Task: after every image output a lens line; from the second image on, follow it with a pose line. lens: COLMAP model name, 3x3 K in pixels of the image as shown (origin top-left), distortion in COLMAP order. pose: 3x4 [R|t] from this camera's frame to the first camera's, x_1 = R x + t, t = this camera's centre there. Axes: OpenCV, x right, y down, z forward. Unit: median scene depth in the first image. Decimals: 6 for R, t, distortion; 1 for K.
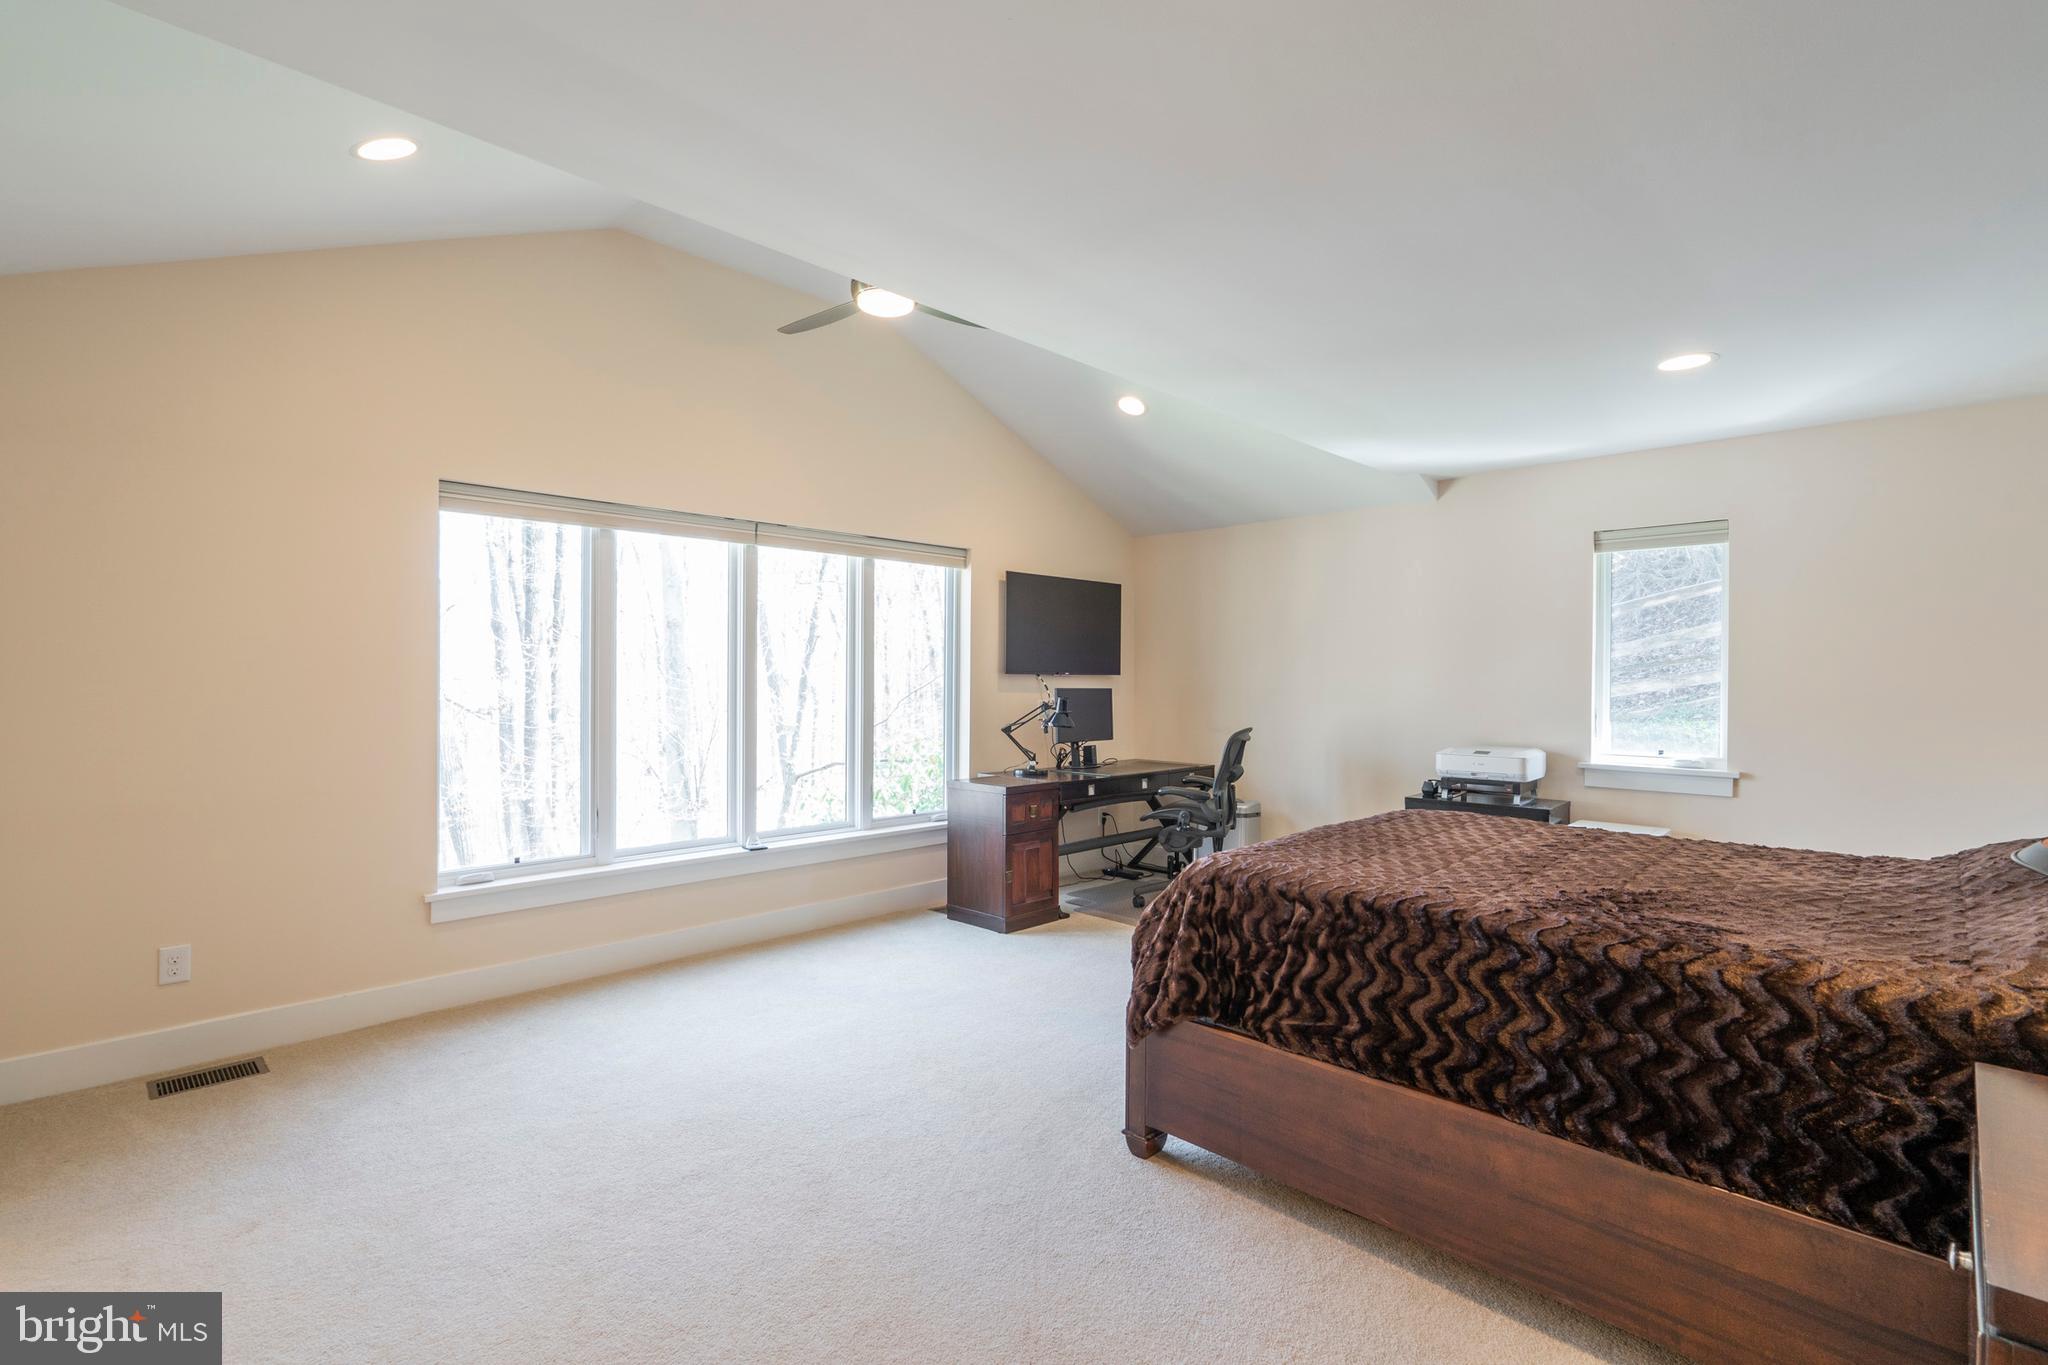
lens RADIAL K [[942.9, 0, 1024.0], [0, 942.9, 682.5], [0, 0, 1]] dist [0.010632, -0.000296]
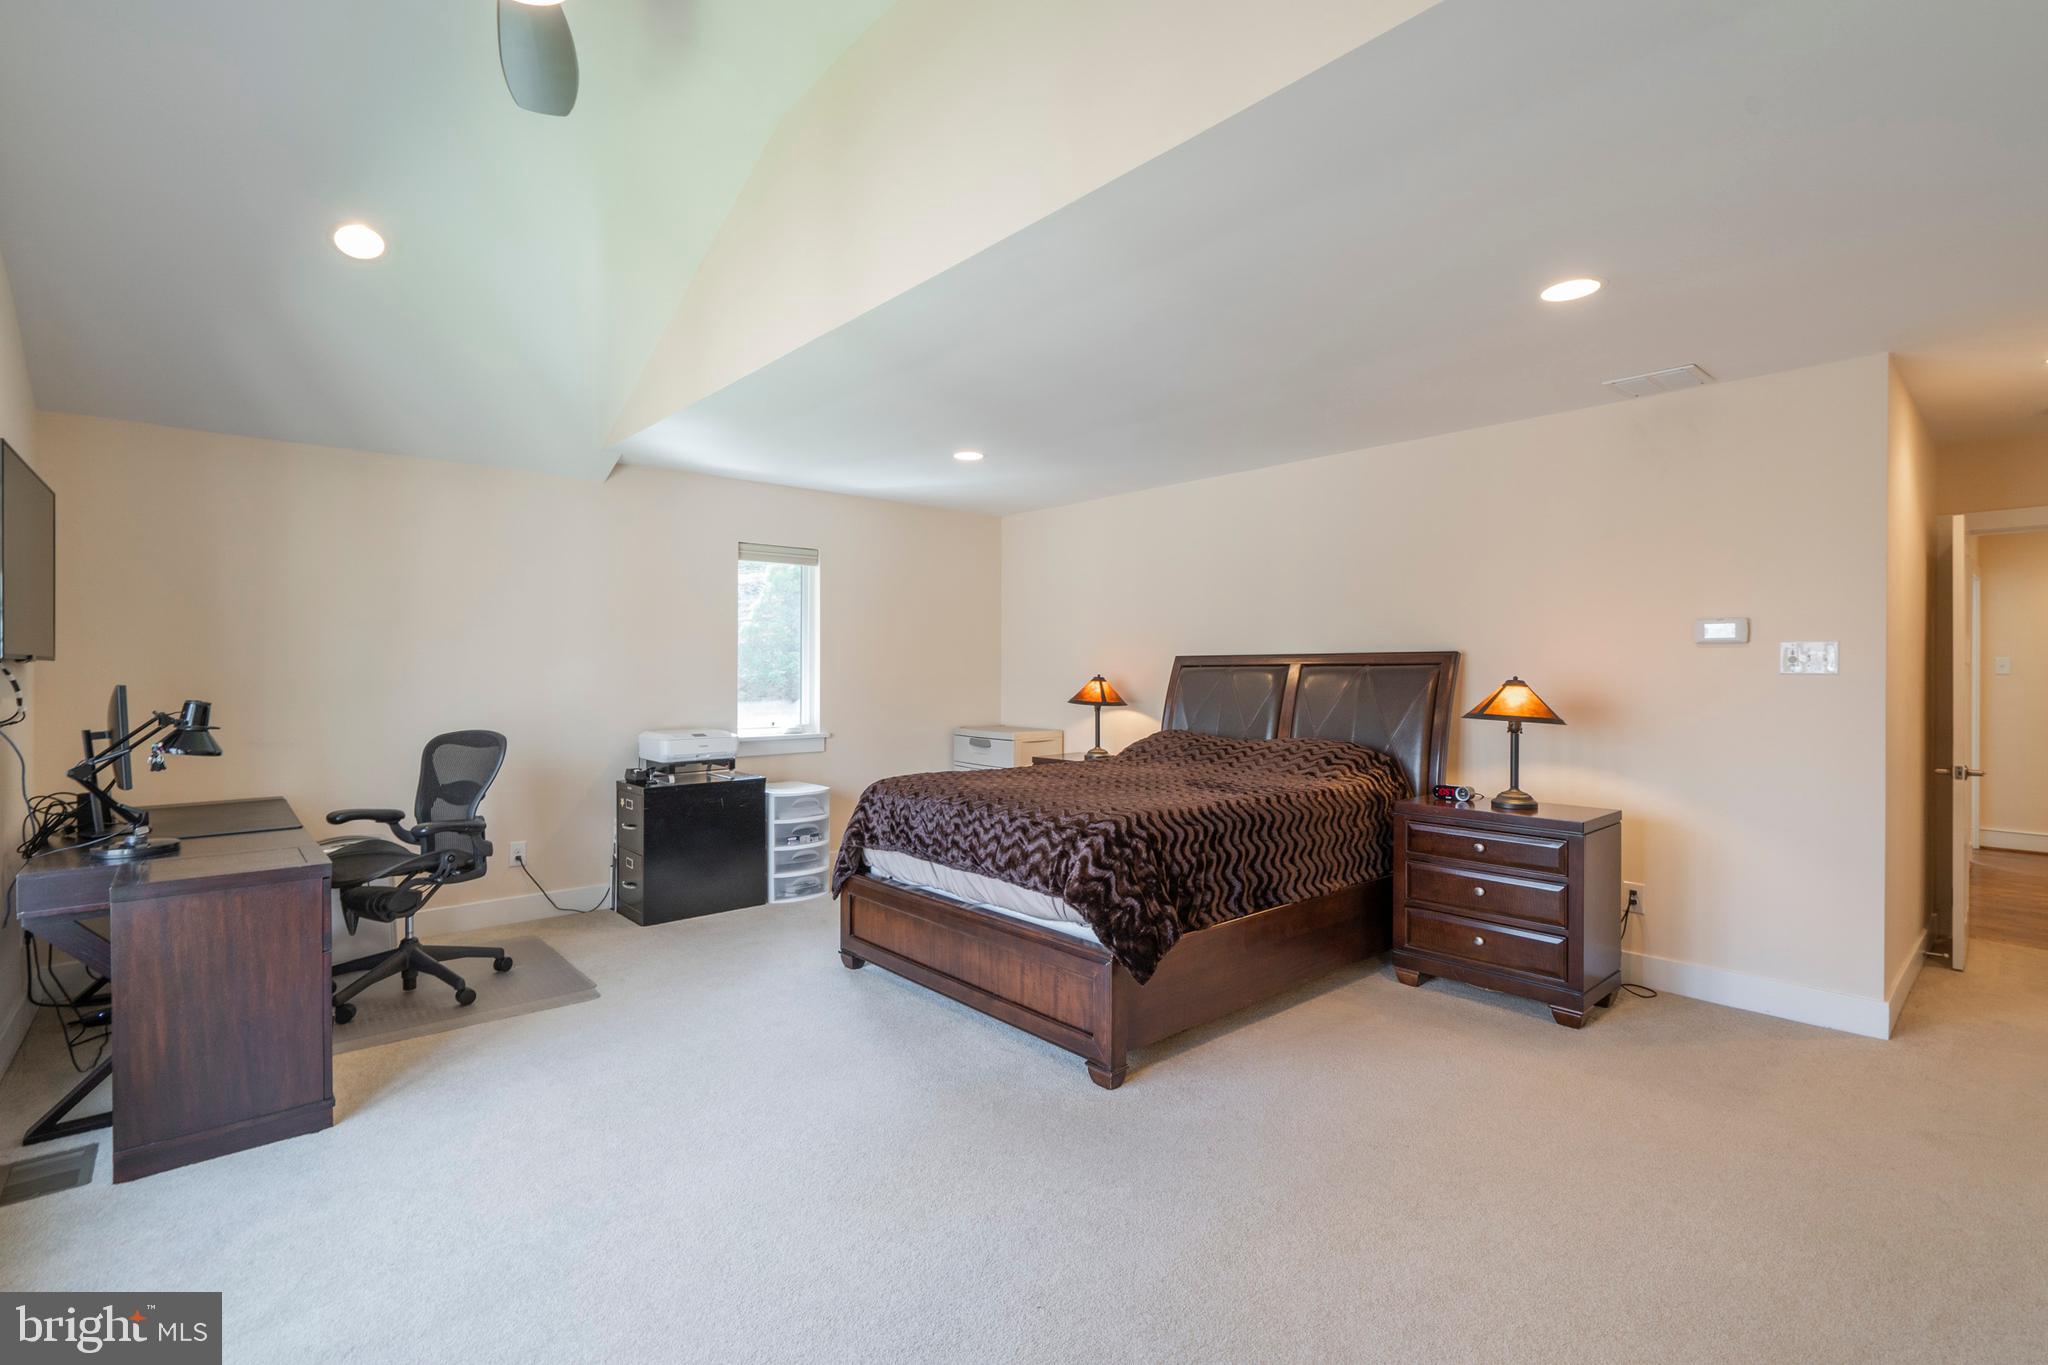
lens RADIAL K [[919.1, 0, 1024.0], [0, 919.1, 682.5], [0, 0, 1]] dist [-0.136059, -0.000036]
pose [[0.069881, -0.019506, 0.997365, -0.554677], [0.008607, 0.999783, 0.018950, -0.002083], [-0.997518, 0.007261, 0.070034, 0.611129]]
